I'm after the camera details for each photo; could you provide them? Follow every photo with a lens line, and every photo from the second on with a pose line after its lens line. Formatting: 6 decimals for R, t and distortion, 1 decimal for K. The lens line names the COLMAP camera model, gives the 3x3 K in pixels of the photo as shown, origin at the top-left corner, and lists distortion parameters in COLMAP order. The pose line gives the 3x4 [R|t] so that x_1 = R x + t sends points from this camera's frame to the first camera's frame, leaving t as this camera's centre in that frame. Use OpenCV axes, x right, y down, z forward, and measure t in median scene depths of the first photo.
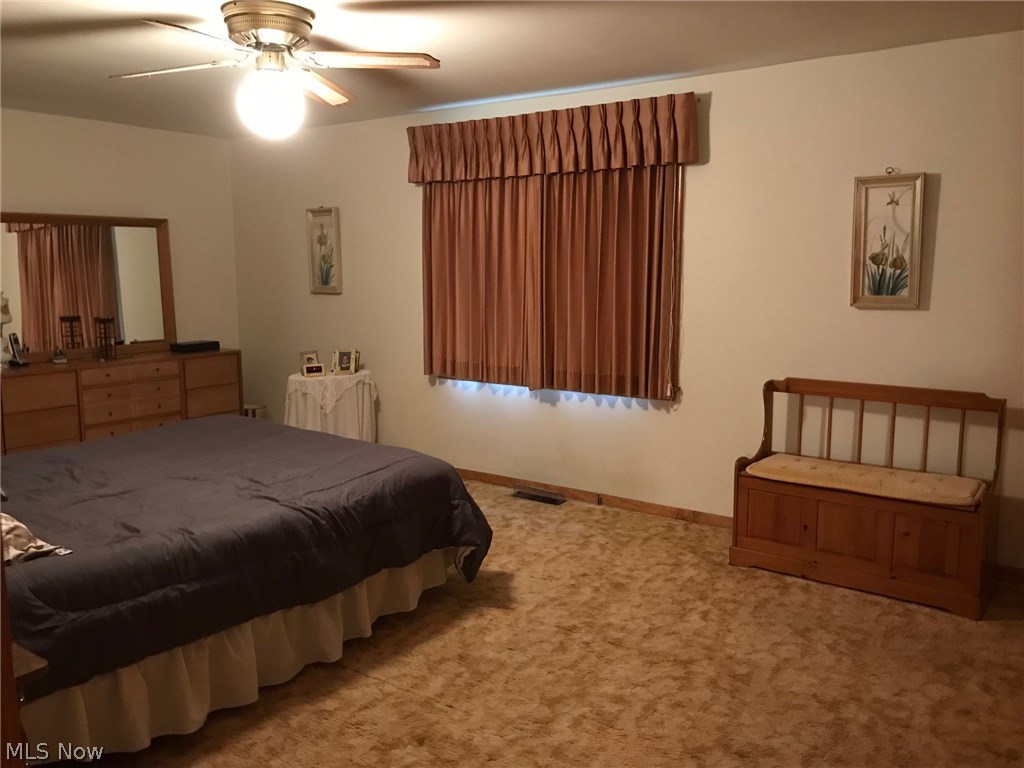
lens RADIAL K [[833.9, 0, 512.0], [0, 833.9, 384.0], [0, 0, 1]] dist [0.022418, -0.002640]
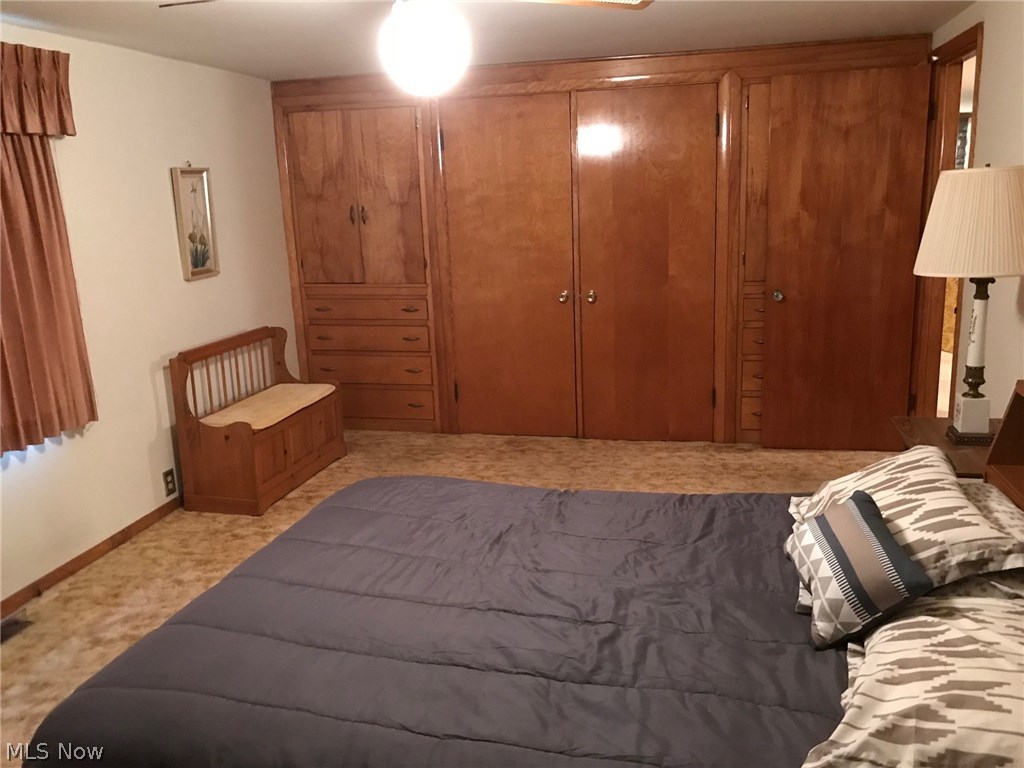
lens RADIAL K [[833.9, 0, 512.0], [0, 833.9, 384.0], [0, 0, 1]] dist [0.022418, -0.002640]
pose [[-0.381807, -0.196758, 0.903056, -0.850586], [0.168486, 0.945887, 0.277325, -0.205873], [-0.908755, 0.258037, -0.327996, 1.029731]]
